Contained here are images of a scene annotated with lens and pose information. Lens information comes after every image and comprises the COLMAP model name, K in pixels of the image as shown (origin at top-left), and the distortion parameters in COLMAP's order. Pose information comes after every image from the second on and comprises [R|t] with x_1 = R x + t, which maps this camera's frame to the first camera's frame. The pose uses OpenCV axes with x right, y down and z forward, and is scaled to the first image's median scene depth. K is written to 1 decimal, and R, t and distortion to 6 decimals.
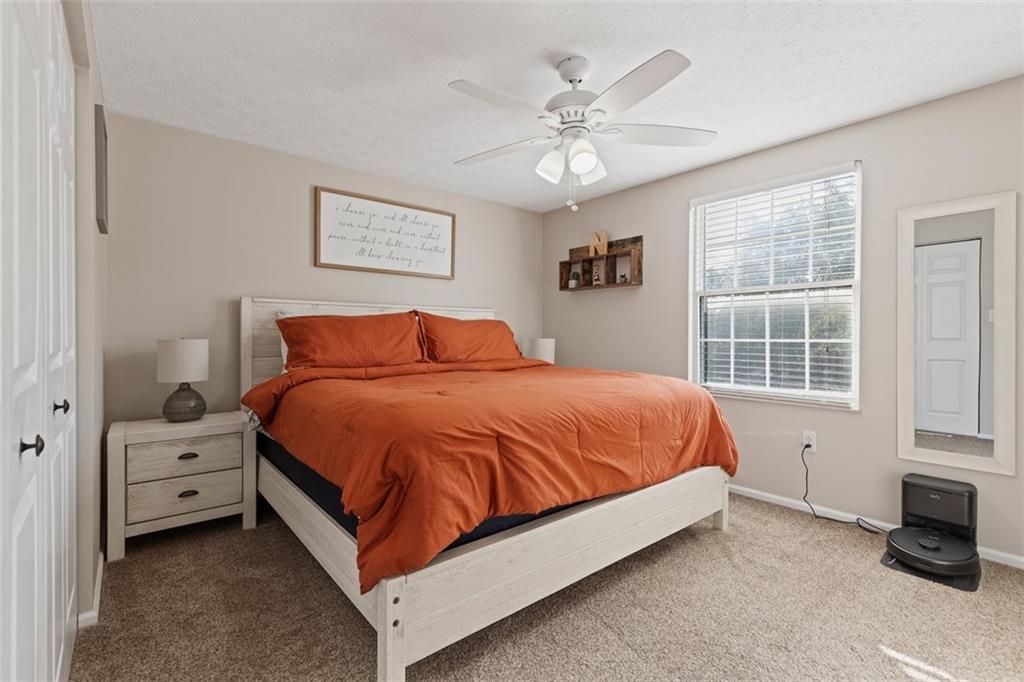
lens RADIAL K [[460.7, 0, 512.0], [0, 460.7, 341.0], [0, 0, 1]] dist [-0.016368, 0.000083]
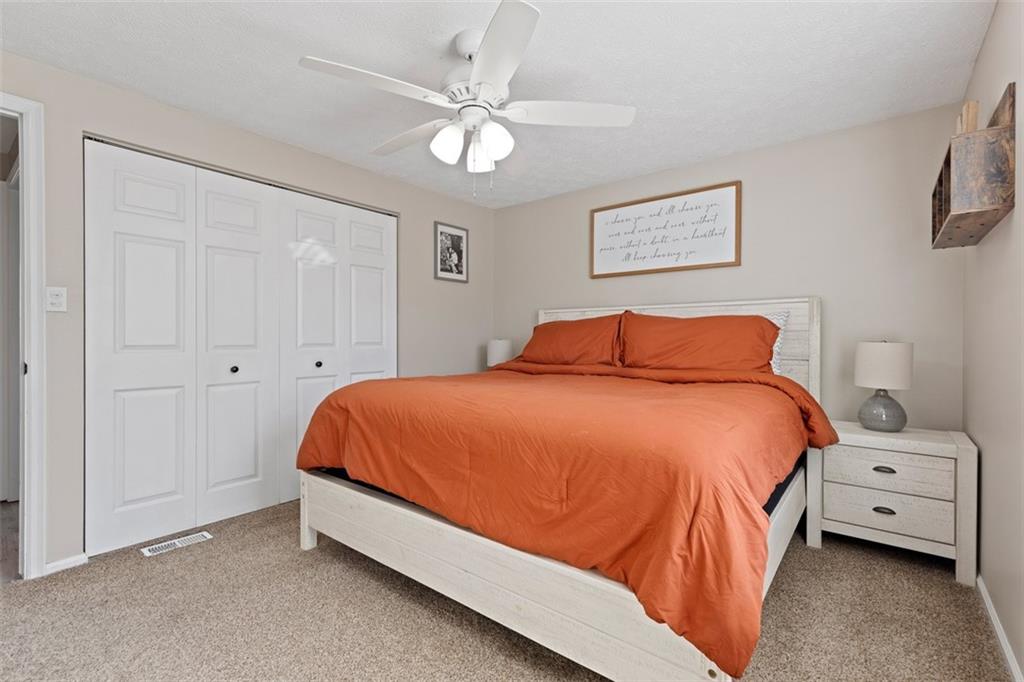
lens RADIAL K [[461.4, 0, 513.5], [0, 461.4, 331.4], [0, 0, 1]] dist [0.026952, 0.000189]
pose [[0.199349, -0.016045, -0.979797, 0.638633], [-0.011407, 0.999760, -0.018693, -0.003469], [0.979862, 0.014903, 0.199118, 0.538029]]
